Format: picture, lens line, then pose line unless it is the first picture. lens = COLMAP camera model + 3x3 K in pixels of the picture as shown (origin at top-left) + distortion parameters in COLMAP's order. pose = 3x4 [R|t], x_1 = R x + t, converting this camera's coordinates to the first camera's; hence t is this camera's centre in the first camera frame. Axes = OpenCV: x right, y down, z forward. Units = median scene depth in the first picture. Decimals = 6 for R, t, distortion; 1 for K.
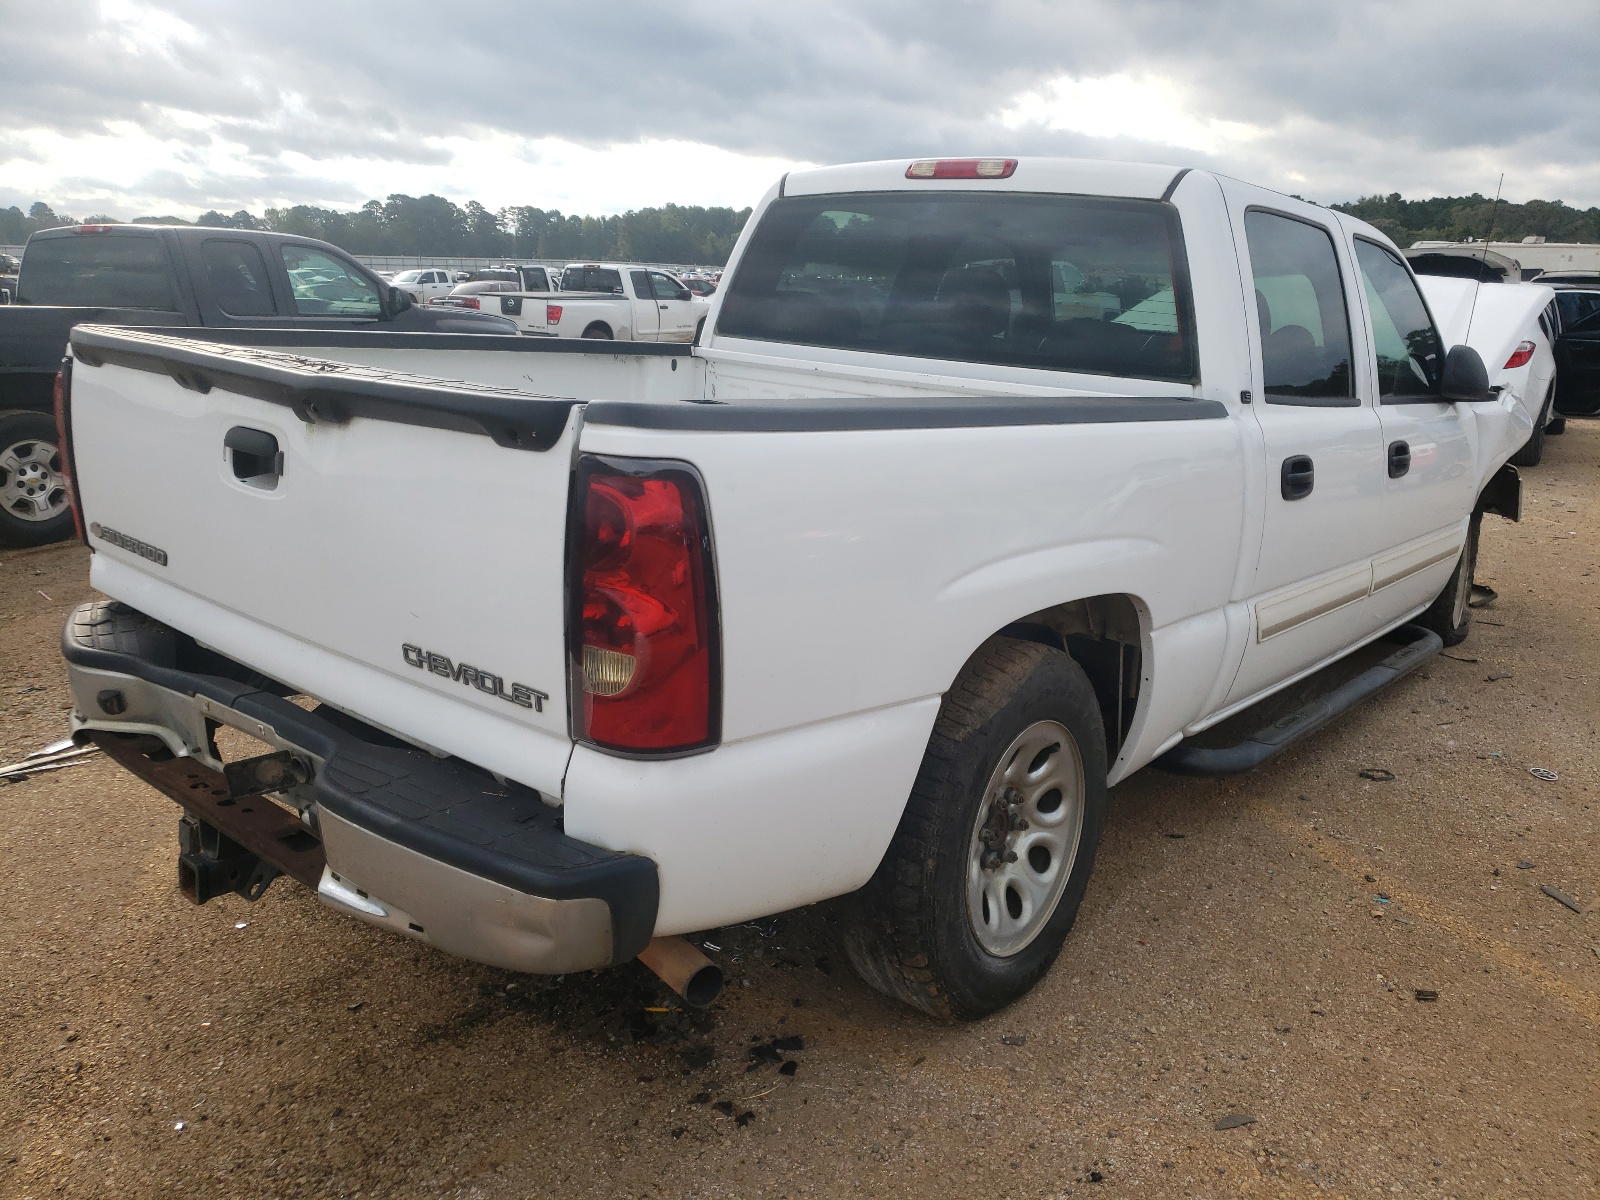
lens RADIAL K [[1218.7, 0, 795.9], [0, 1218.7, 663.6], [0, 0, 1]] dist [0.000976, 0.056714]
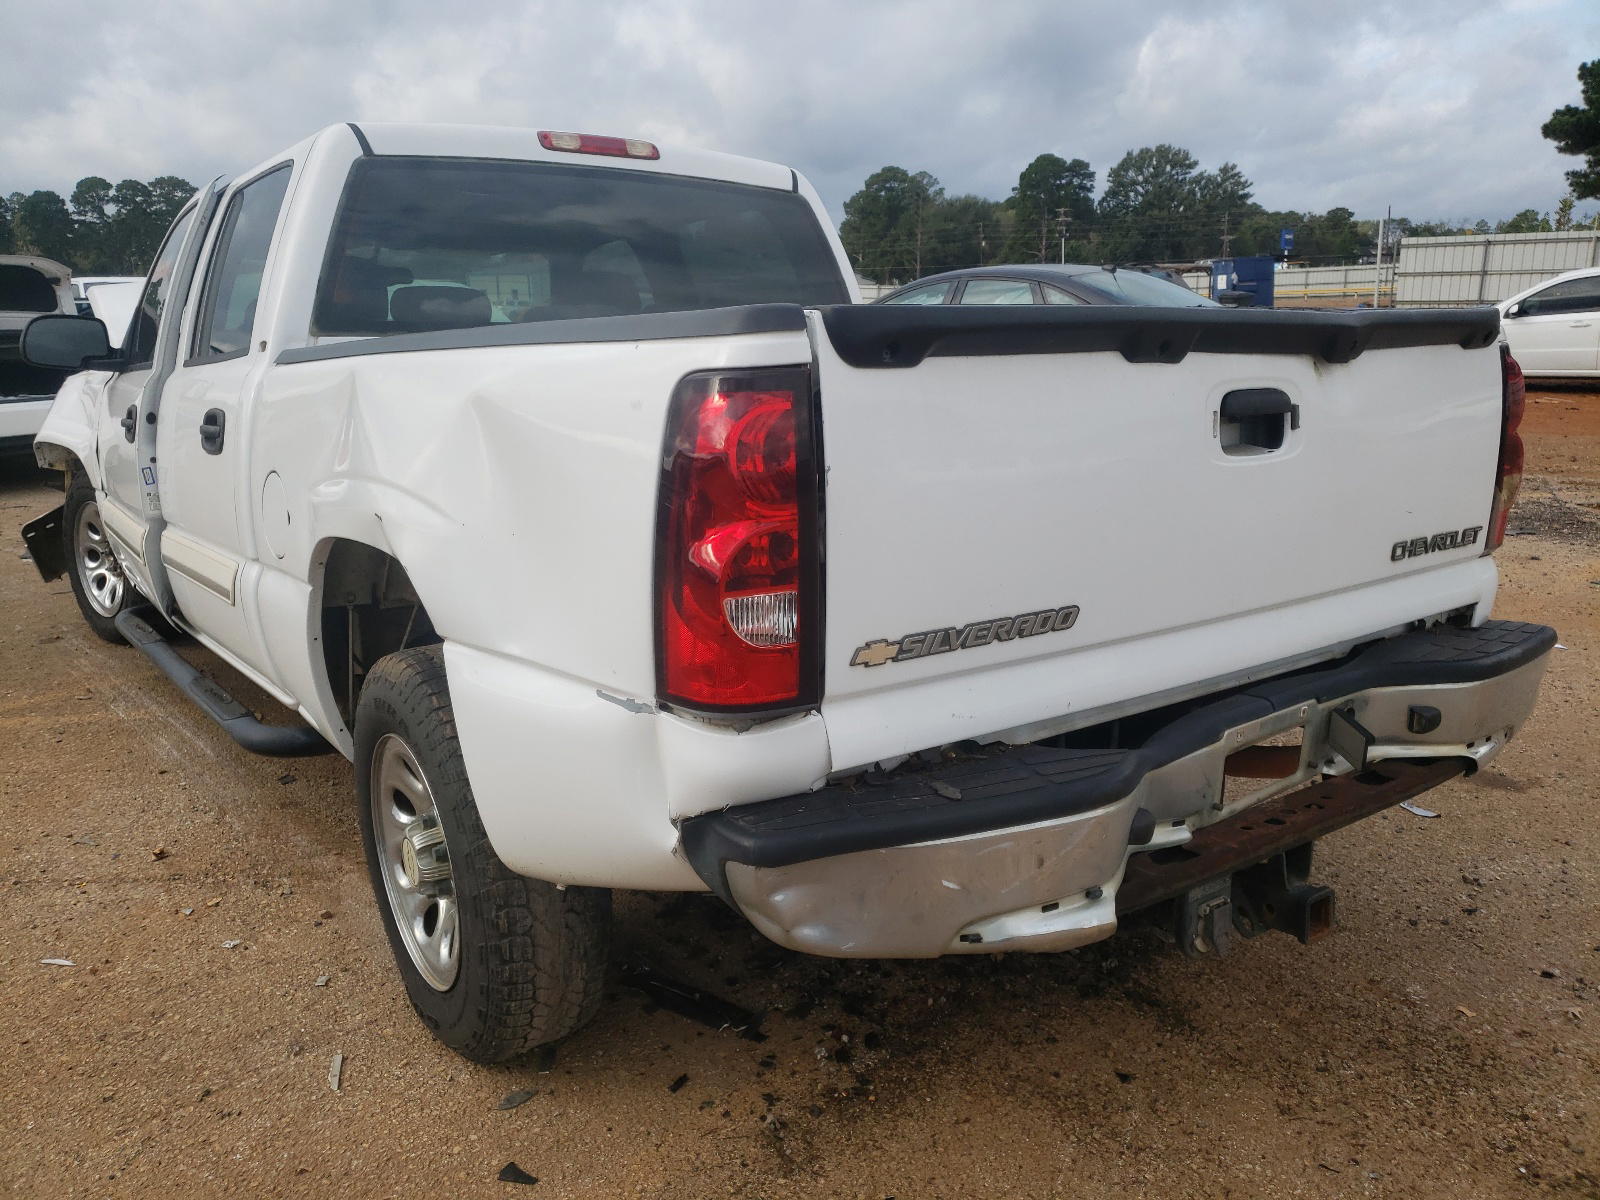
lens RADIAL K [[1218.7, 0, 795.9], [0, 1218.7, 663.6], [0, 0, 1]] dist [0.000976, 0.056714]
pose [[0.236572, -0.294602, 0.925874, -1.273136], [0.316839, 0.924225, 0.213121, -0.275789], [-0.918503, 0.242934, 0.311987, 0.988771]]
